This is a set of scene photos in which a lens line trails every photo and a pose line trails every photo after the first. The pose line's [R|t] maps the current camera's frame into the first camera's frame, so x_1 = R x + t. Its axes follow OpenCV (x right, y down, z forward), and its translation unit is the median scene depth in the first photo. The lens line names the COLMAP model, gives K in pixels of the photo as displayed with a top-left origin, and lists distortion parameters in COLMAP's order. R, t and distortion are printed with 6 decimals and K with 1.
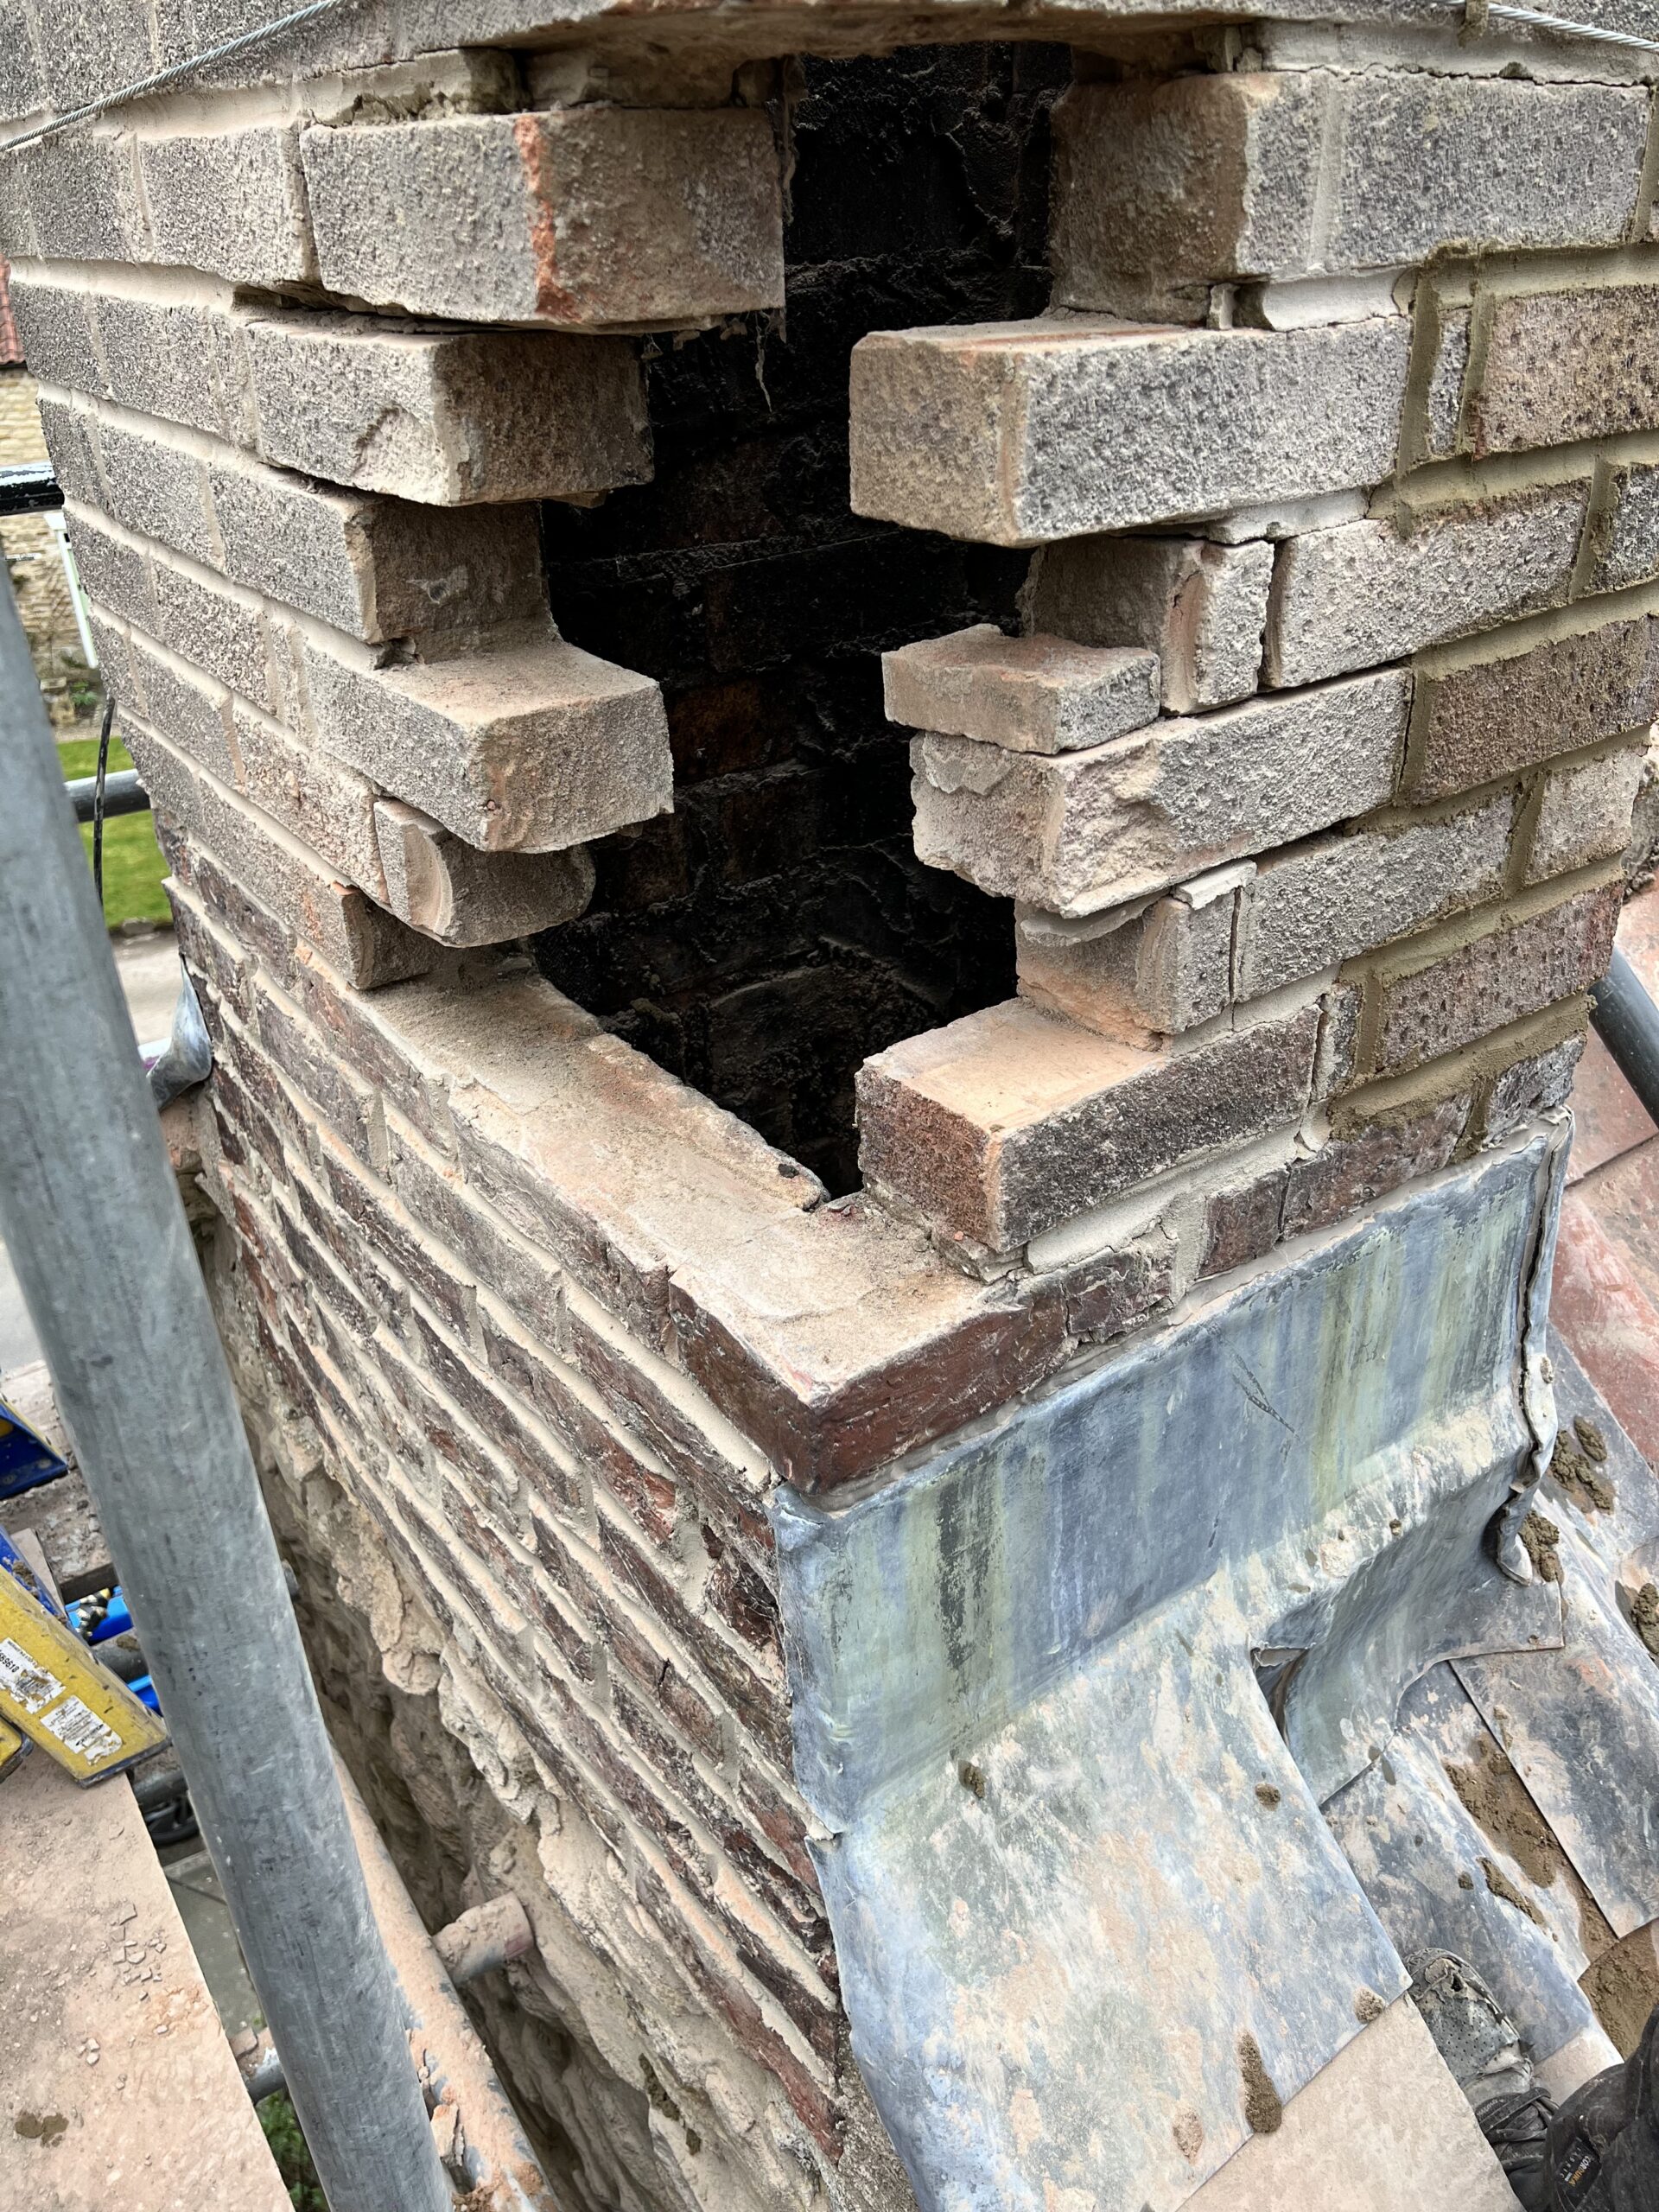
lens RADIAL K [[1651.9, 0, 836.5], [0, 1651.9, 1120.1], [0, 0, 1]] dist [0.086926, -0.135469]
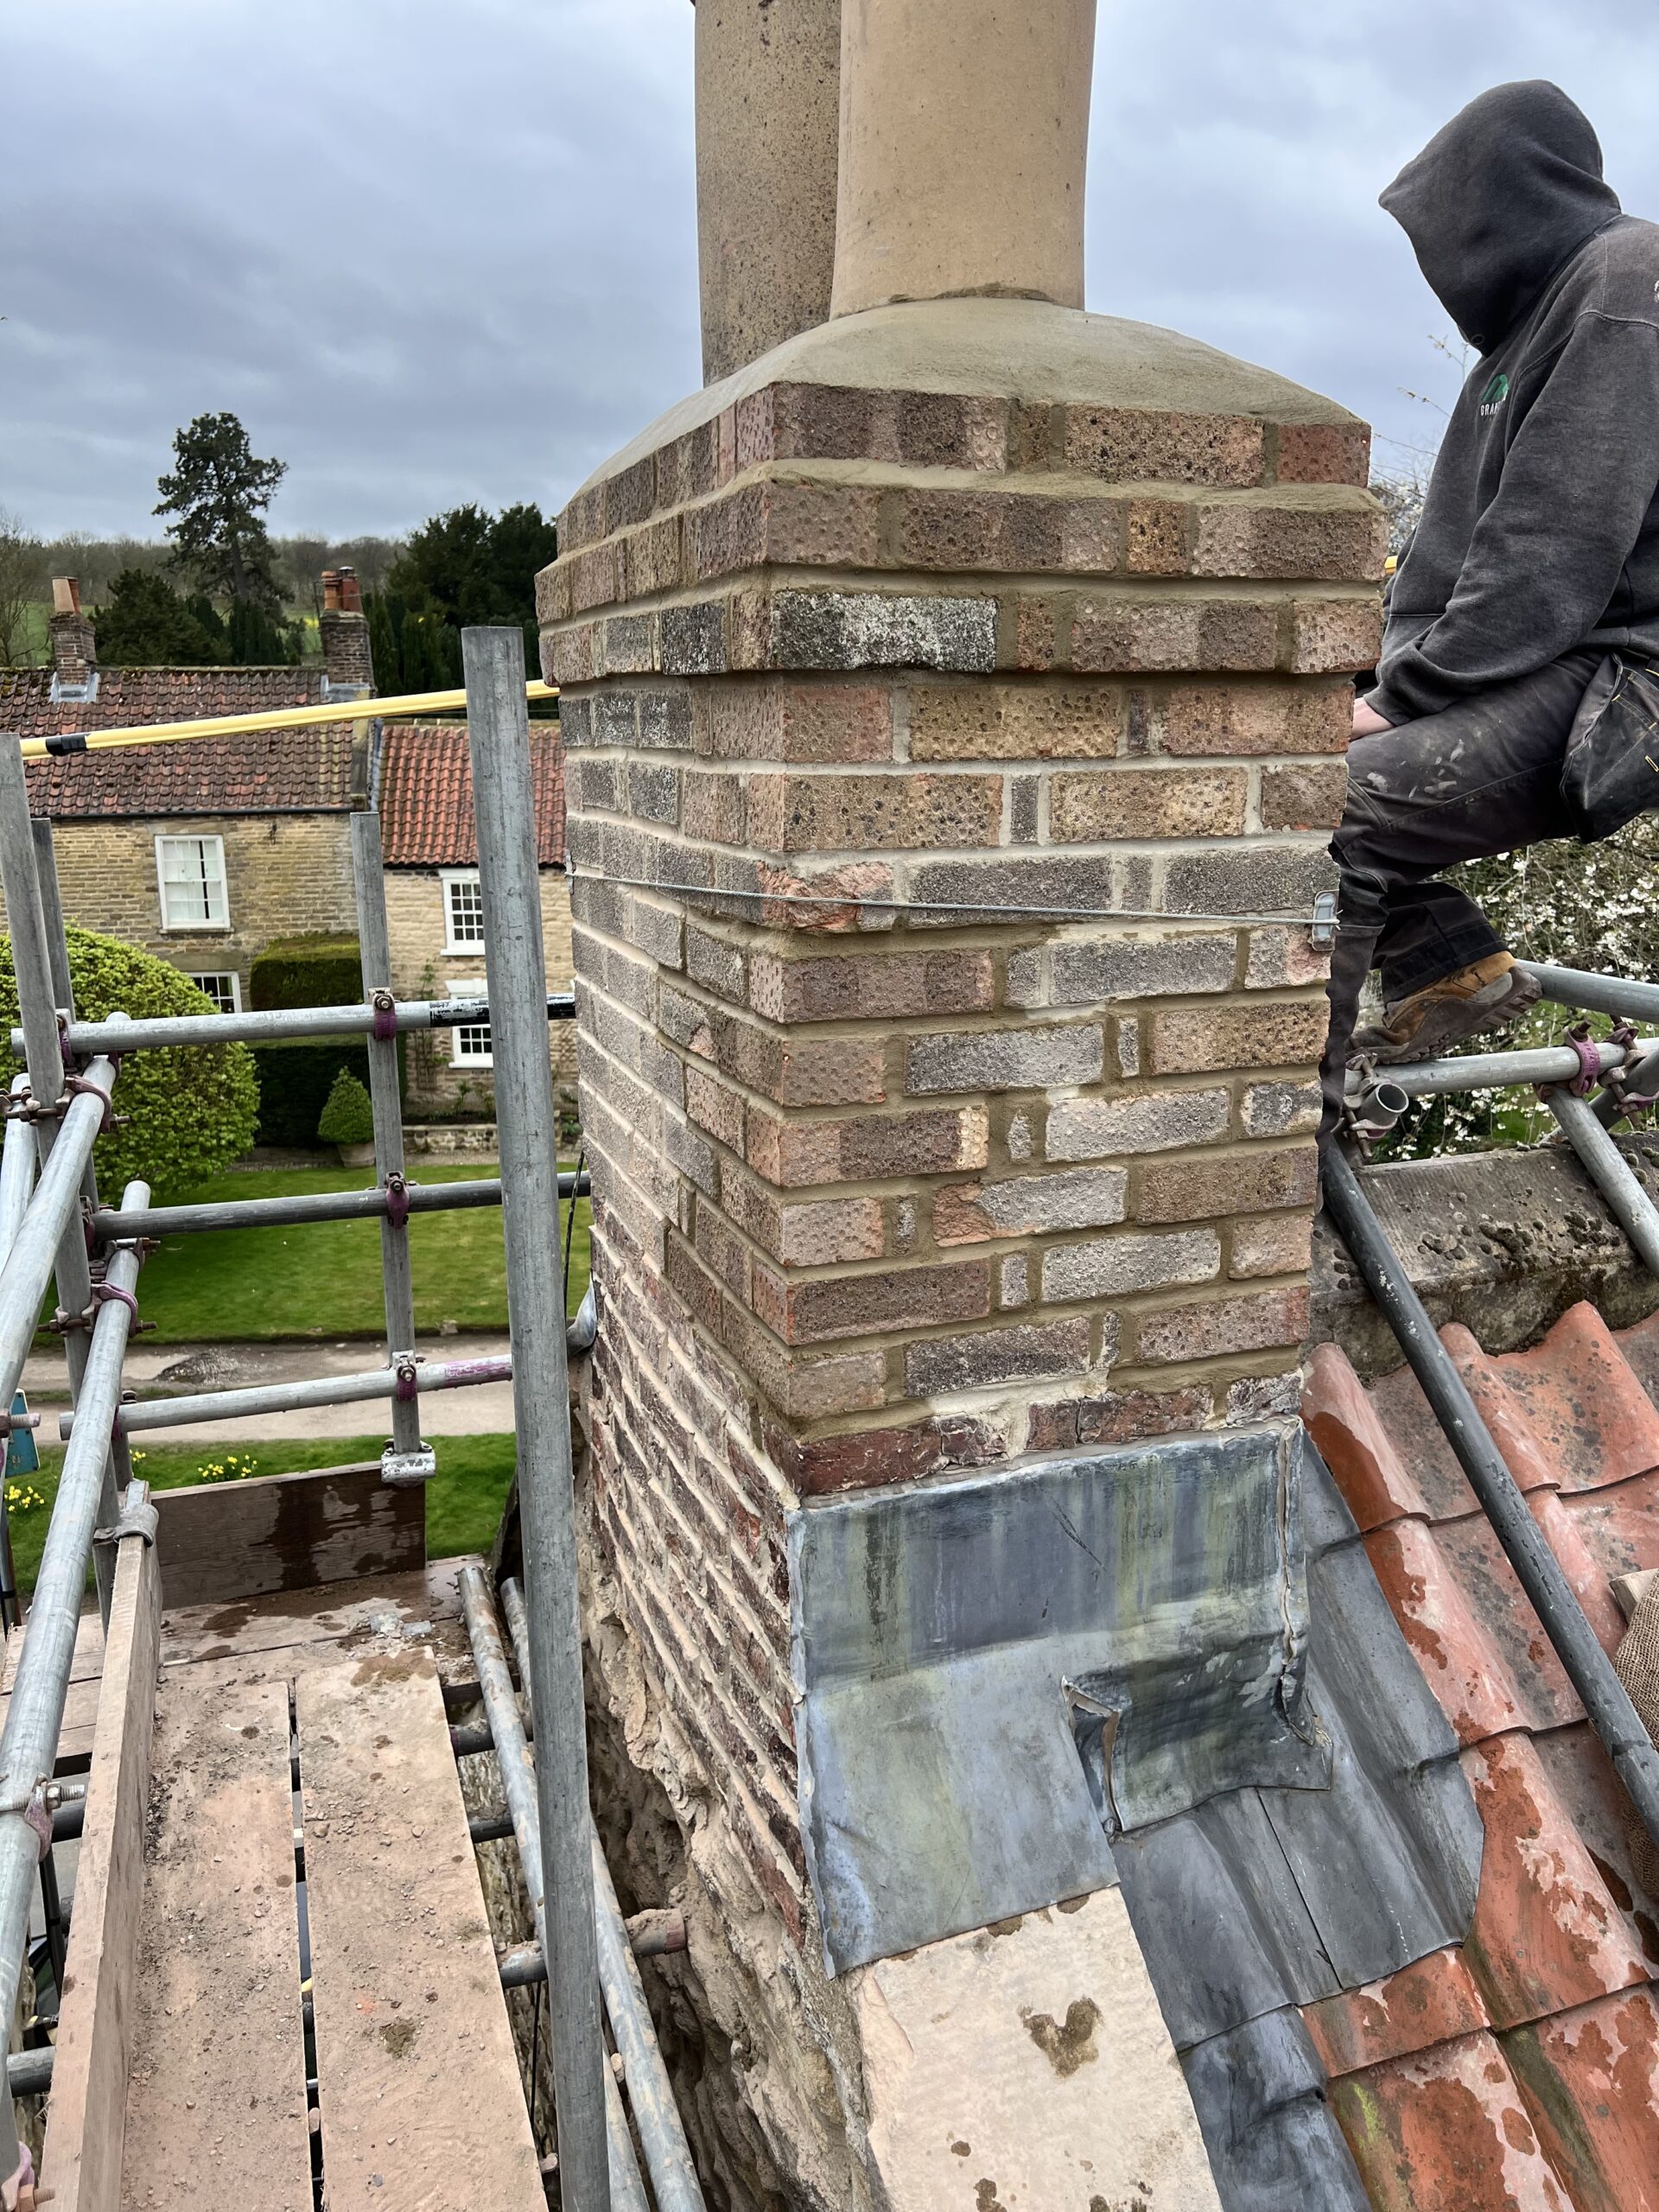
lens RADIAL K [[1651.9, 0, 836.5], [0, 1651.9, 1120.1], [0, 0, 1]] dist [0.086926, -0.135469]
pose [[0.964384, 0.083434, -0.251002, 0.371708], [-0.148843, 0.955624, -0.254223, 0.206563], [0.218652, 0.282528, 0.934007, -0.813534]]
